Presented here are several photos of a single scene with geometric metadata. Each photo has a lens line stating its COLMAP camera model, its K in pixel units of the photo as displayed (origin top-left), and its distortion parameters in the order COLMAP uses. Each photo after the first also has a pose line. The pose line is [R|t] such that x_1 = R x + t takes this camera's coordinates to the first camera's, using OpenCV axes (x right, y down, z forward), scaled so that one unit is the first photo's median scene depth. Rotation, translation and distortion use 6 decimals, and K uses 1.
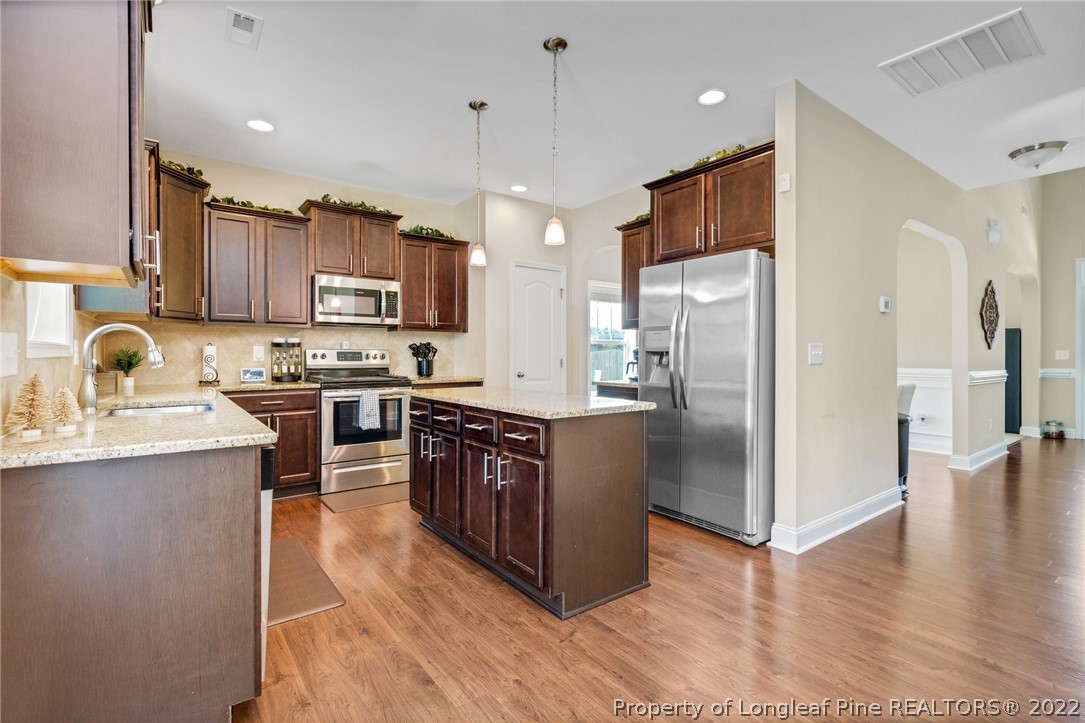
lens RADIAL K [[503.7, 0, 542.5], [0, 503.7, 361.5], [0, 0, 1]] dist [0.012339, 0.000450]
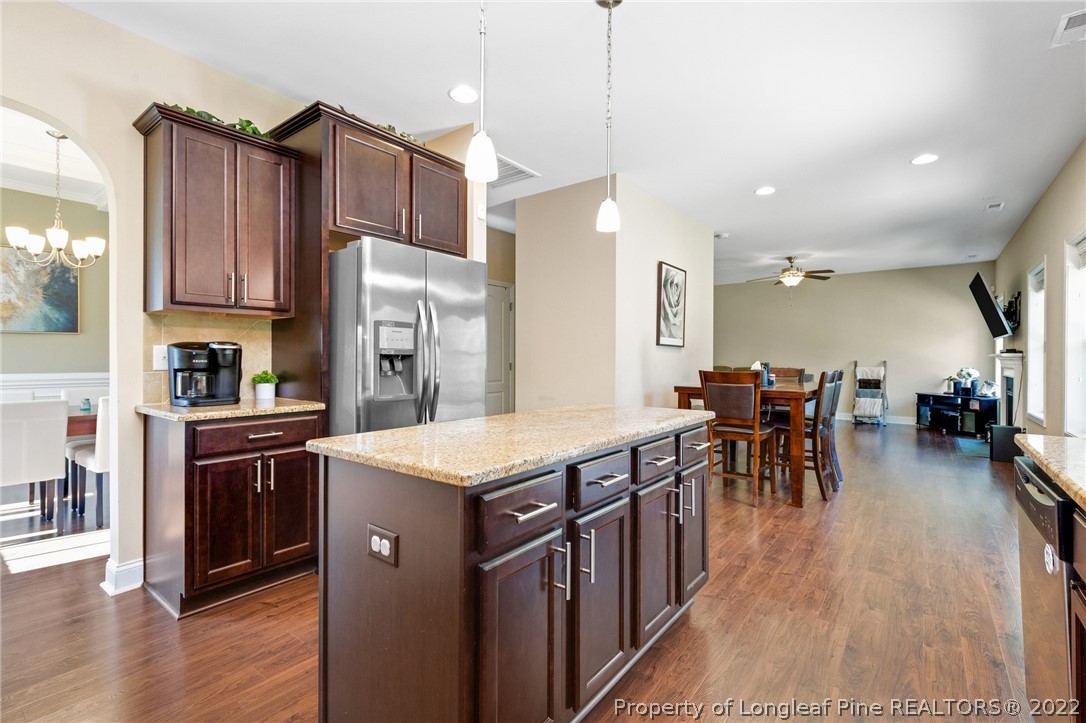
lens RADIAL K [[493.2, 0, 565.1], [0, 493.2, 359.1], [0, 0, 1]] dist [0.042894, -0.000067]
pose [[-0.292797, -0.003010, 0.956170, -1.047157], [0.011906, 0.999906, 0.006793, -0.030164], [-0.956100, 0.013373, -0.292734, 1.804326]]
